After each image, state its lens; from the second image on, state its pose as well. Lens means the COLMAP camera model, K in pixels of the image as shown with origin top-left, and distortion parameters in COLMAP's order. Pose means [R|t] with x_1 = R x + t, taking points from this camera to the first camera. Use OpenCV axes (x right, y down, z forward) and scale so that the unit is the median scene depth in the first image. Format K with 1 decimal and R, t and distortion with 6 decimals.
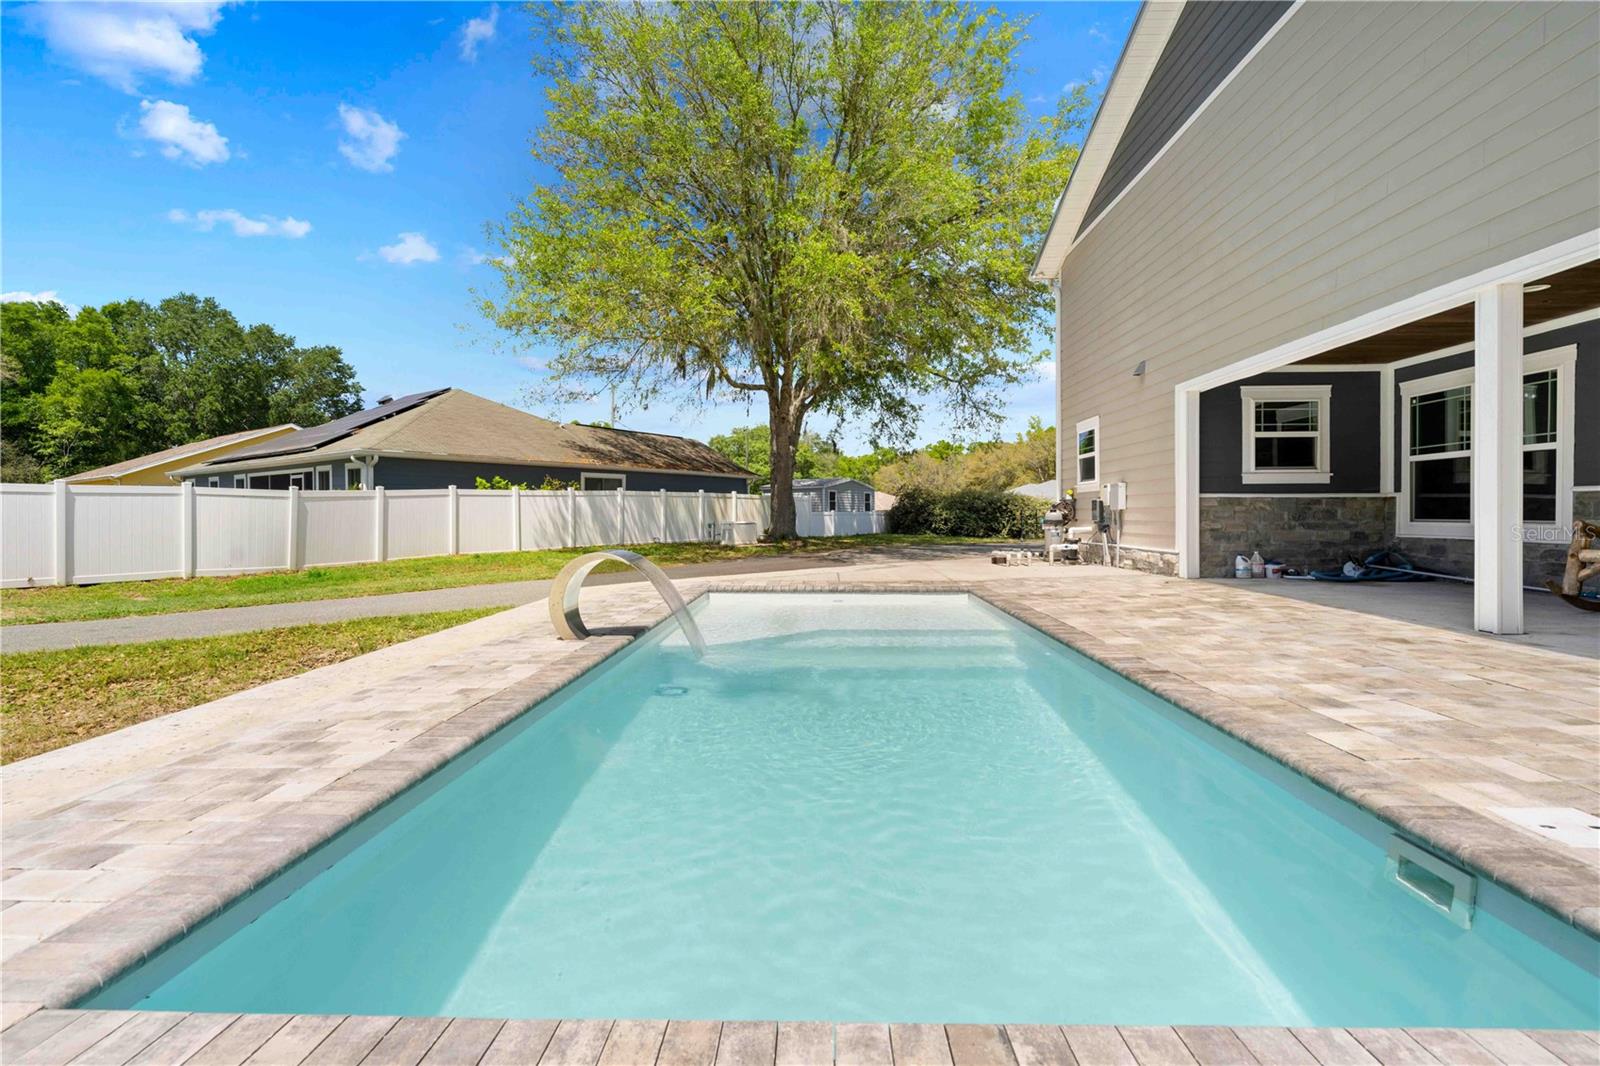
lens RADIAL K [[746.4, 0, 801.1], [0, 746.4, 515.7], [0, 0, 1]] dist [-0.002887, -0.000407]
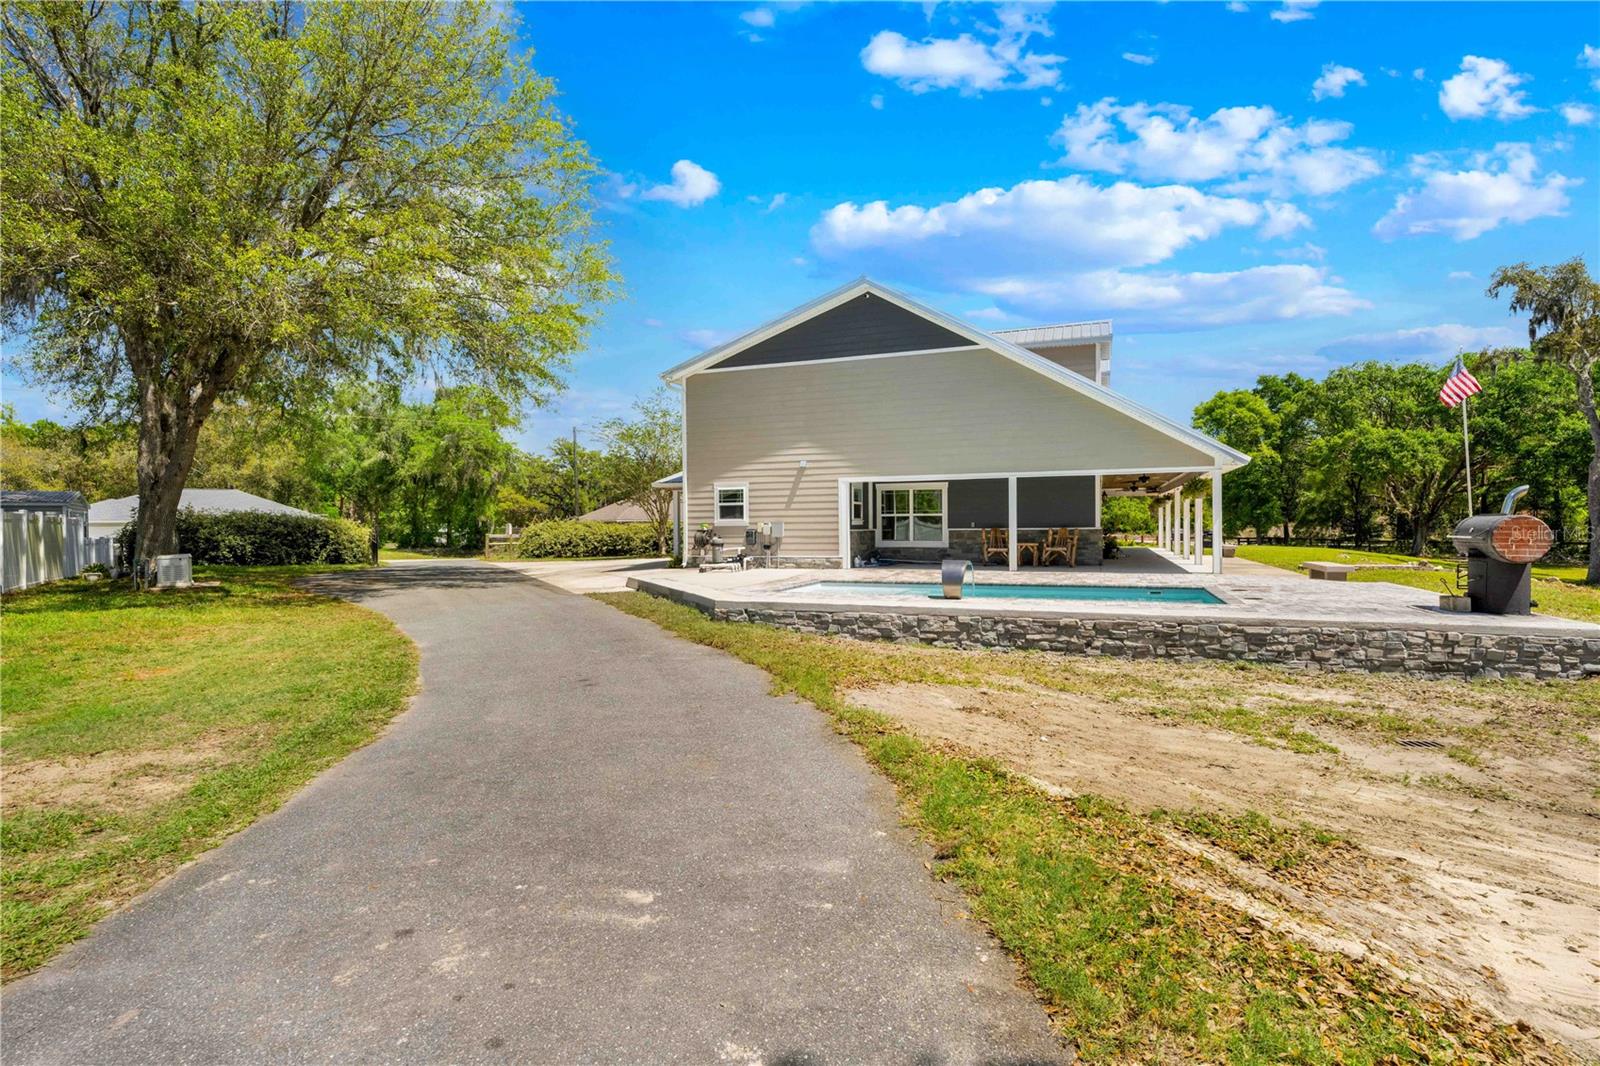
lens RADIAL K [[746.4, 0, 801.1], [0, 746.4, 515.7], [0, 0, 1]] dist [-0.002887, -0.000407]
pose [[0.340317, 0.013956, 0.940207, -1.532832], [0.009425, 0.999789, -0.018252, -0.030505], [-0.940263, 0.015072, 0.340114, 0.391013]]
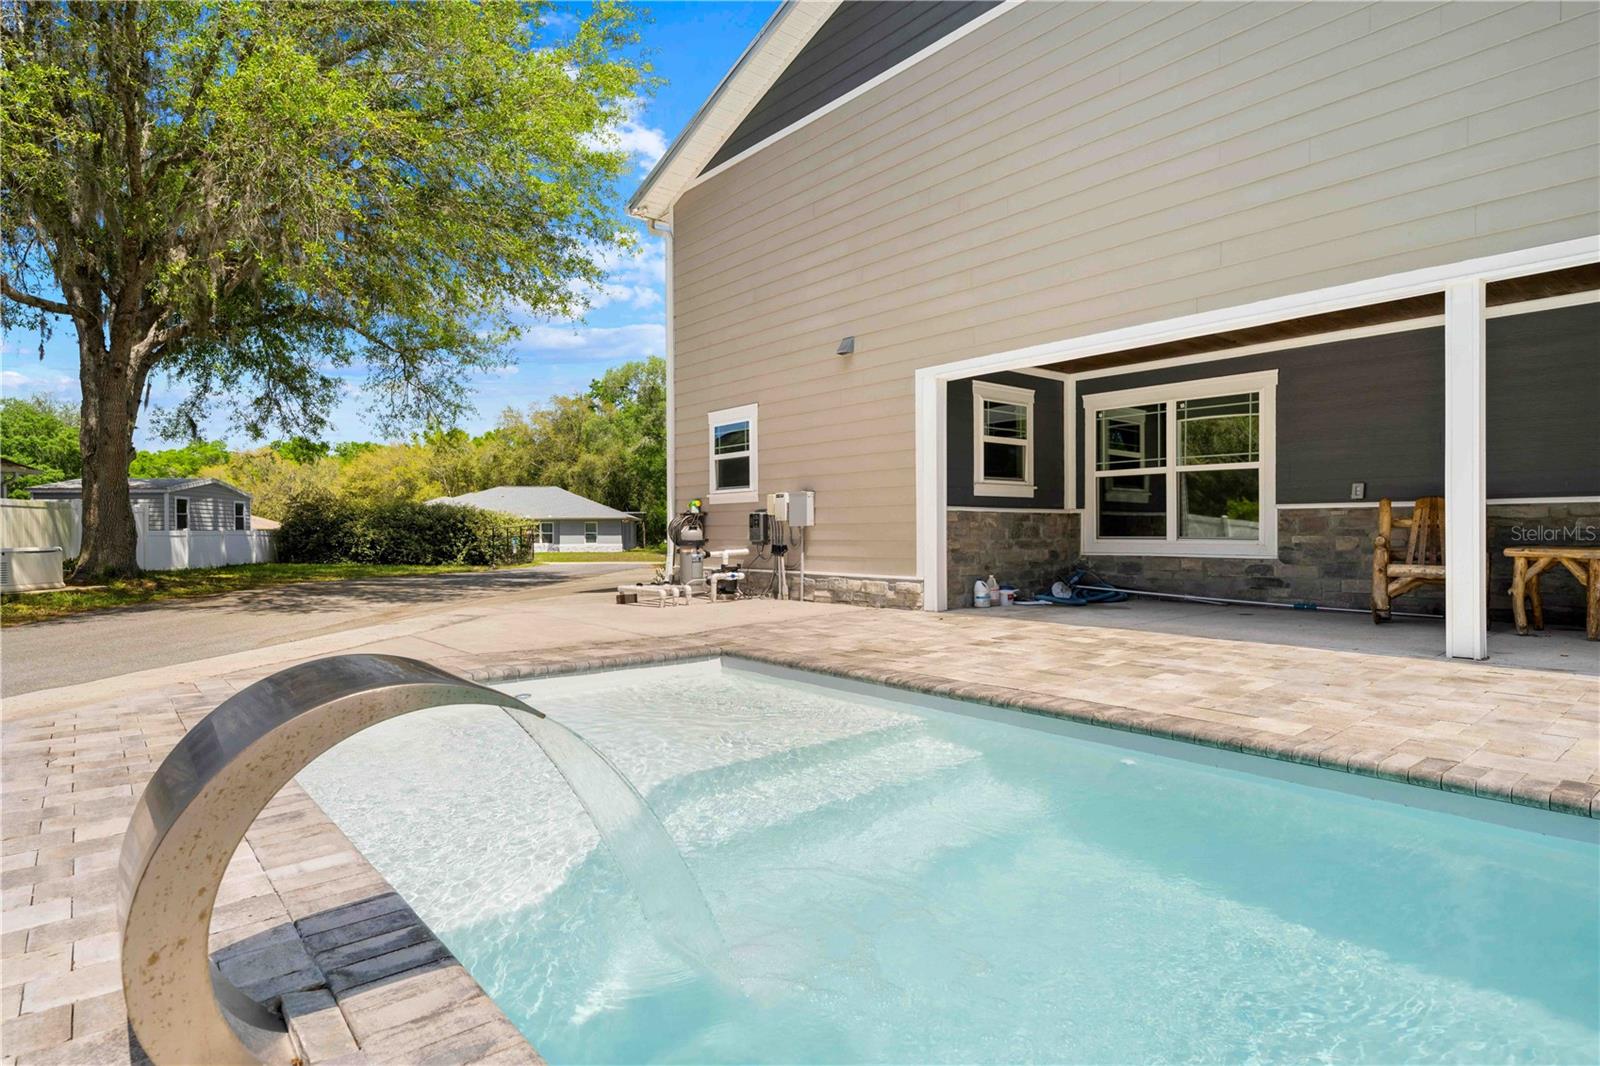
lens RADIAL K [[860.6, 0, 800.0], [0, 860.6, 533.0], [0, 0, 1]] dist [0.000678, 0.000388]
pose [[0.747469, -0.001306, 0.664295, -0.205428], [0.003756, 0.999990, -0.002261, 0.001204], [-0.664286, 0.004185, 0.747467, 0.401146]]
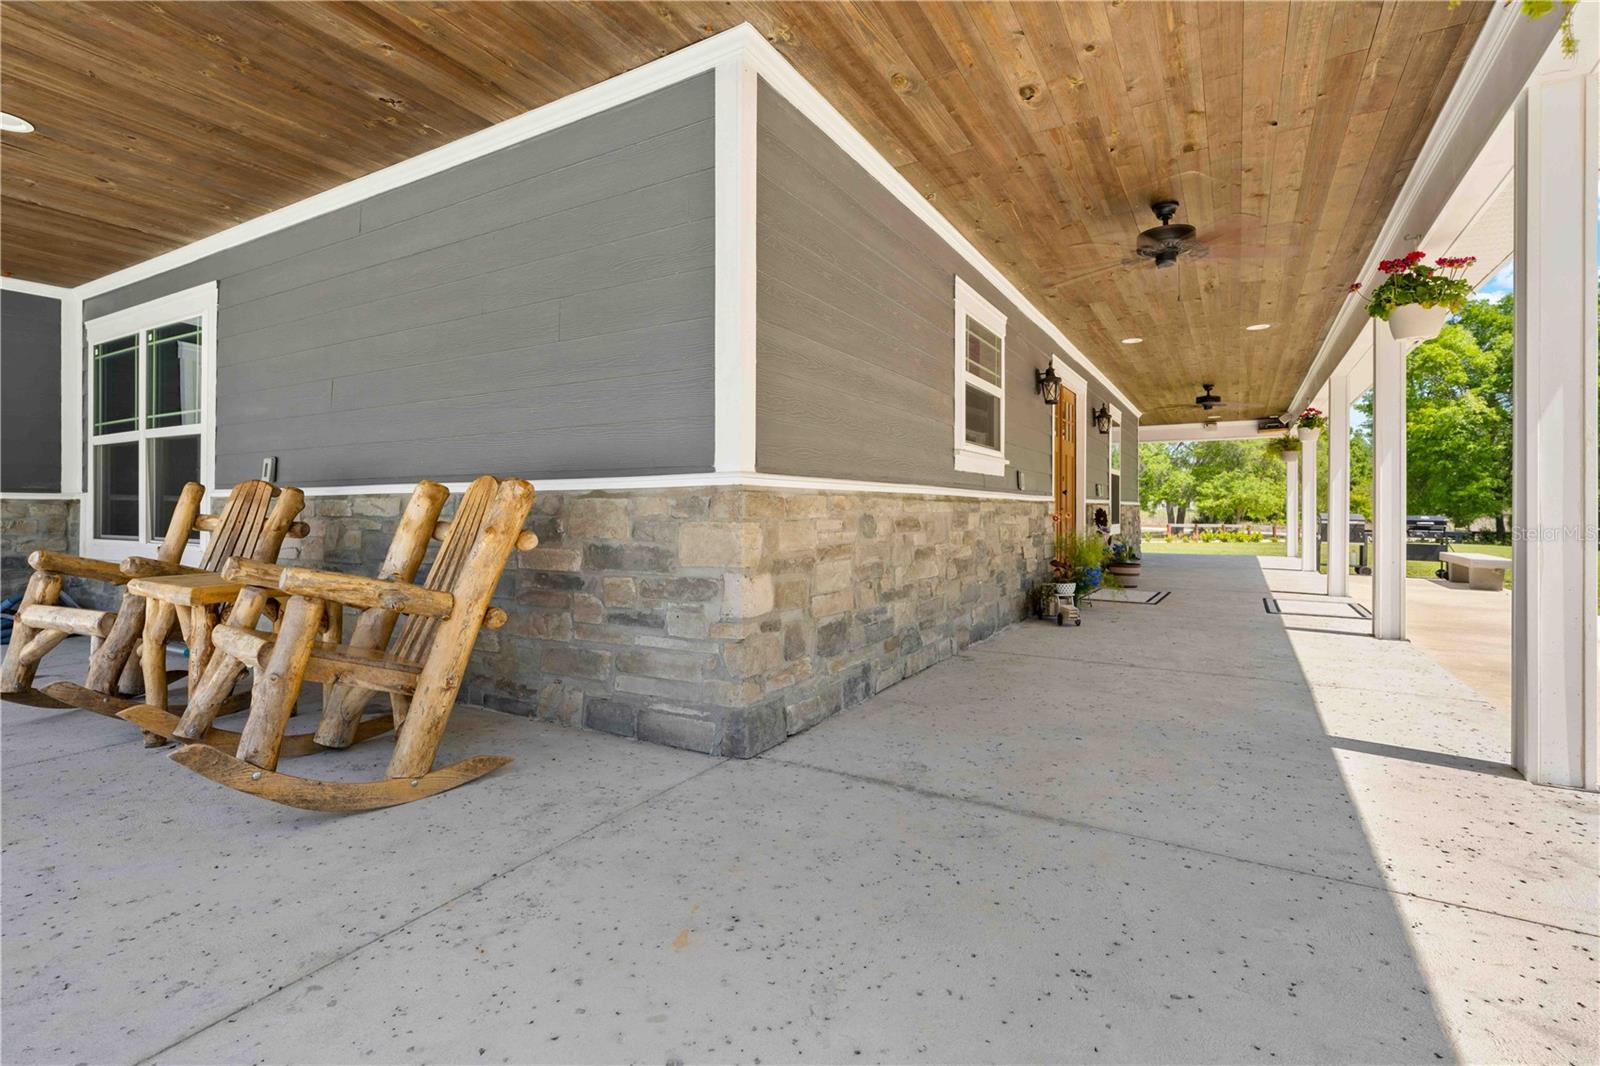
lens RADIAL K [[746.4, 0, 801.1], [0, 746.4, 515.7], [0, 0, 1]] dist [-0.002887, -0.000407]
pose [[0.473615, -0.000374, 0.880732, 0.518721], [-0.001815, 0.999997, 0.001401, -0.013343], [-0.880730, -0.002262, 0.473613, 0.151938]]
